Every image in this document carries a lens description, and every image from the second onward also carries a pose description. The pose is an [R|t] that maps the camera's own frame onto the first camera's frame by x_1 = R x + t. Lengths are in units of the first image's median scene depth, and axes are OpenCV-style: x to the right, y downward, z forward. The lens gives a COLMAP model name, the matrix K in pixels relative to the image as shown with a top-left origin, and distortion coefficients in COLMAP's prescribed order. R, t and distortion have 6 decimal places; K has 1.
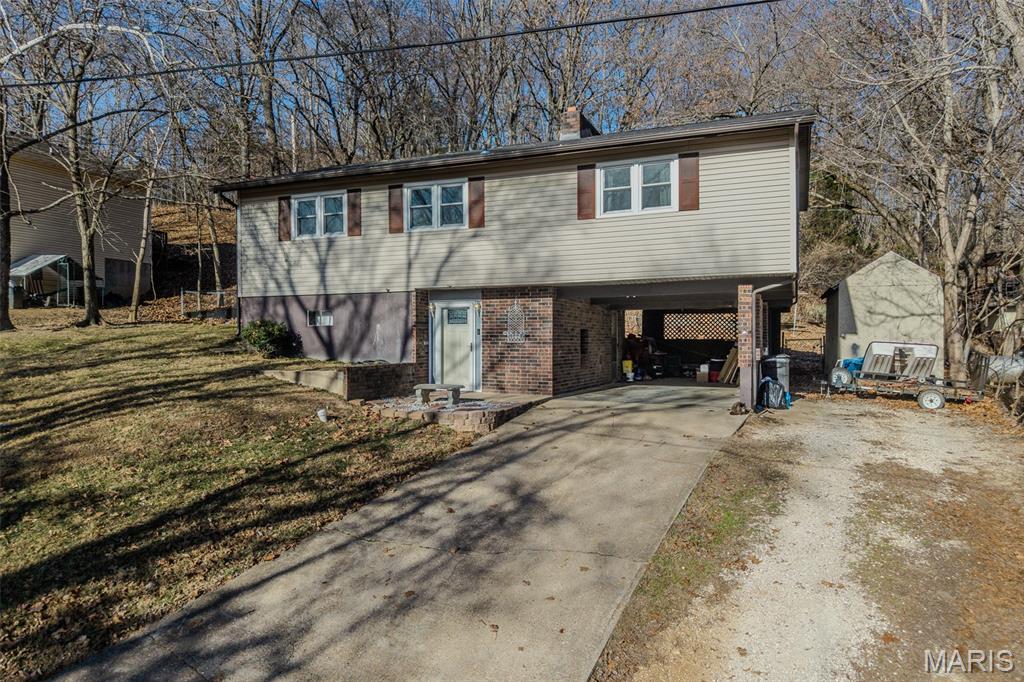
lens RADIAL K [[695.3, 0, 514.2], [0, 695.3, 344.2], [0, 0, 1]] dist [0.021358, -0.015197]
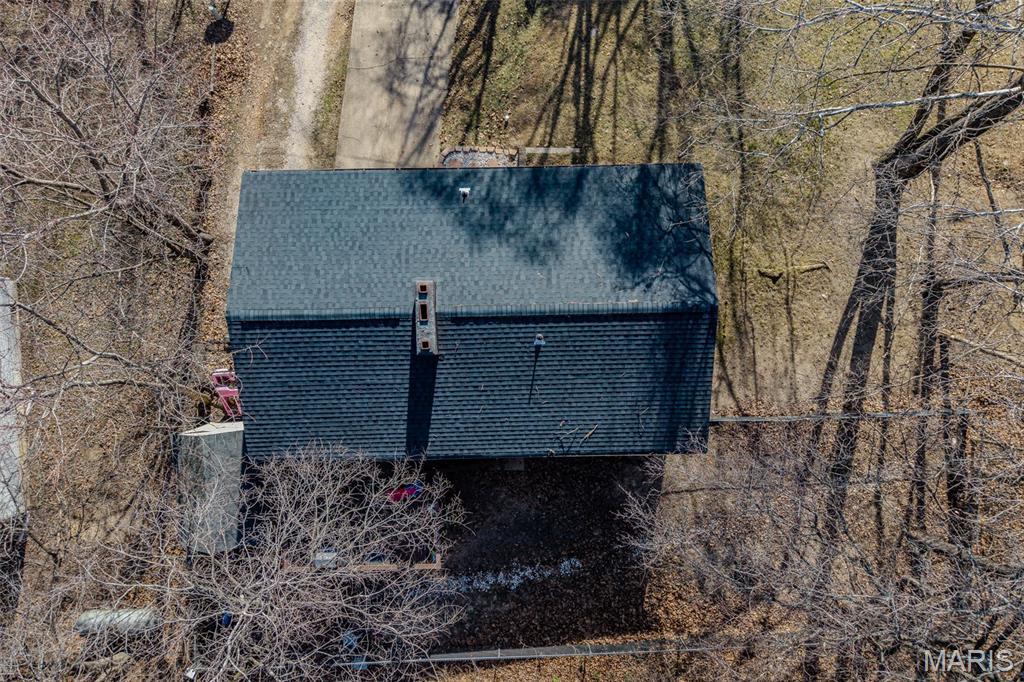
lens RADIAL K [[695.3, 0, 509.3], [0, 695.3, 337.3], [0, 0, 1]] dist [0.021358, -0.015197]
pose [[-0.923986, 0.381895, -0.020152, 0.010207], [-0.015668, 0.014847, 0.999767, -1.598415], [0.382106, 0.924086, -0.007734, 1.295516]]
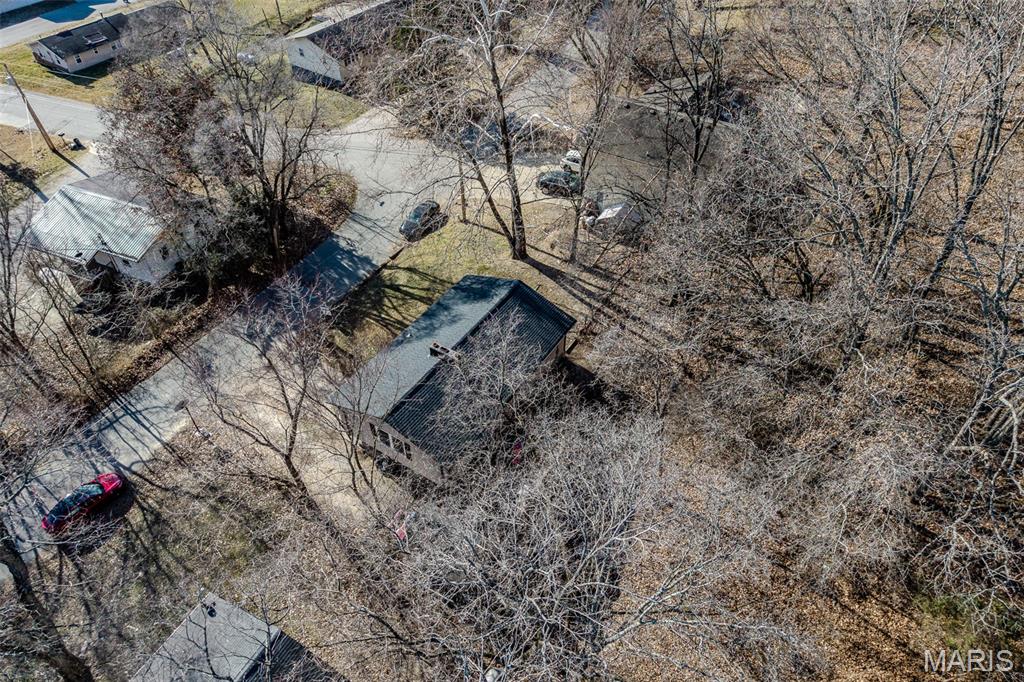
lens RADIAL K [[695.3, 0, 515.4], [0, 695.3, 337.0], [0, 0, 1]] dist [0.021358, -0.015197]
pose [[-0.197329, 0.666380, -0.719026, 1.885211], [-0.000547, 0.733373, 0.679826, -2.154073], [0.980337, 0.134543, -0.144352, 1.814174]]
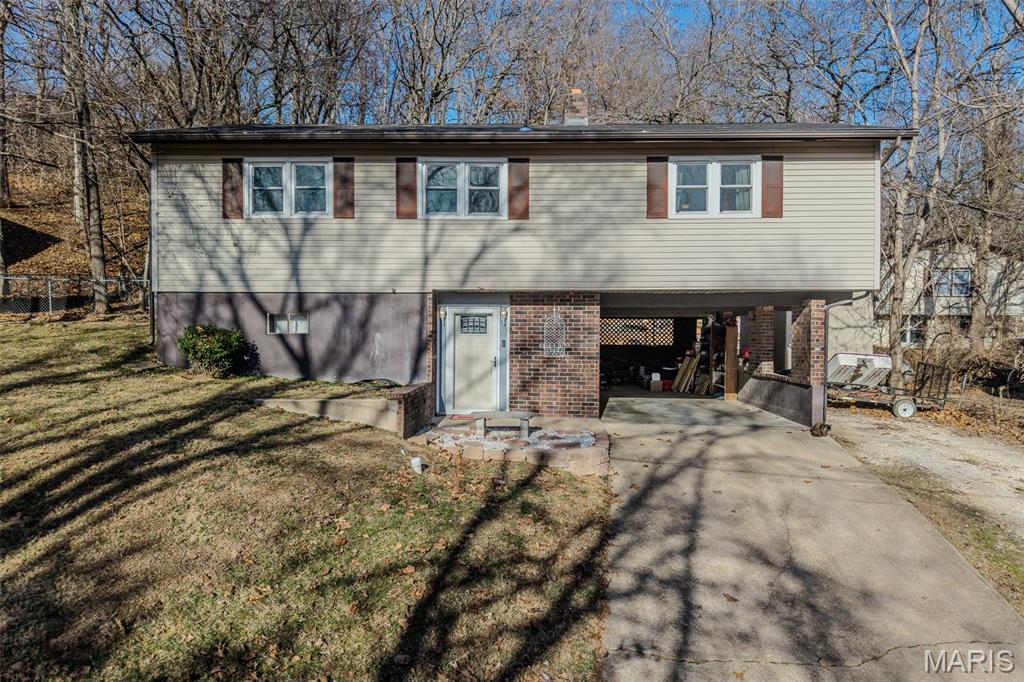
lens RADIAL K [[695.3, 0, 513.5], [0, 695.3, 341.2], [0, 0, 1]] dist [0.021358, -0.015197]
pose [[0.933590, 0.004098, 0.358320, -0.346745], [-0.006484, 0.999964, 0.005459, -0.026054], [-0.358285, -0.007419, 0.933583, 0.221097]]
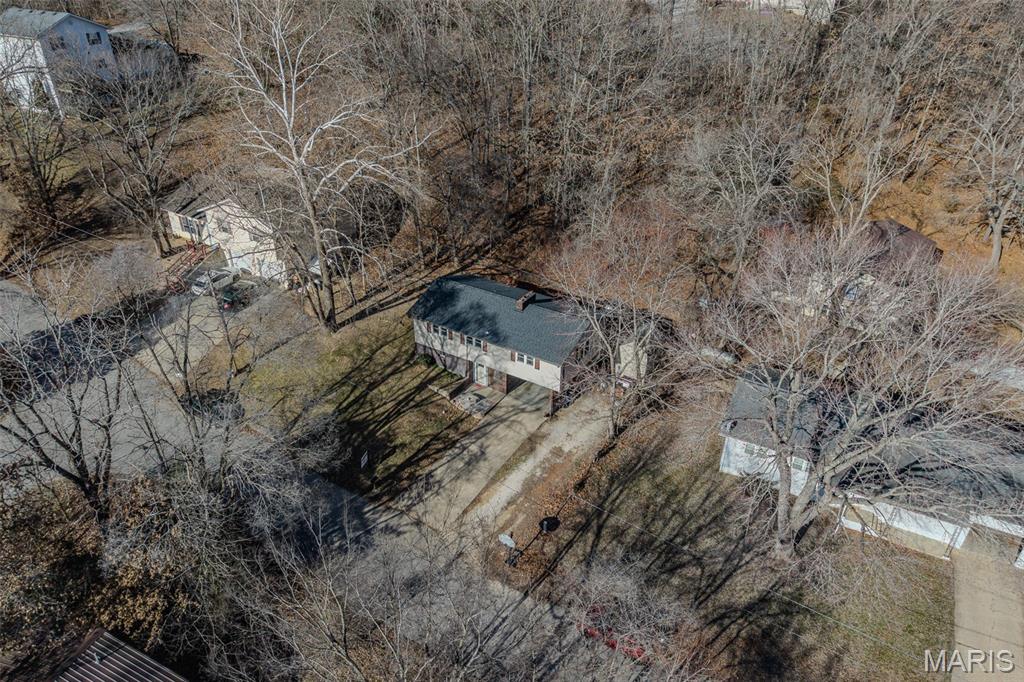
lens RADIAL K [[695.3, 0, 516.1], [0, 695.3, 340.9], [0, 0, 1]] dist [0.021358, -0.015197]
pose [[0.984486, 0.091848, -0.149501, 0.586122], [-0.001094, 0.855242, 0.518227, -1.932819], [0.175458, -0.510024, 0.842075, -1.775130]]
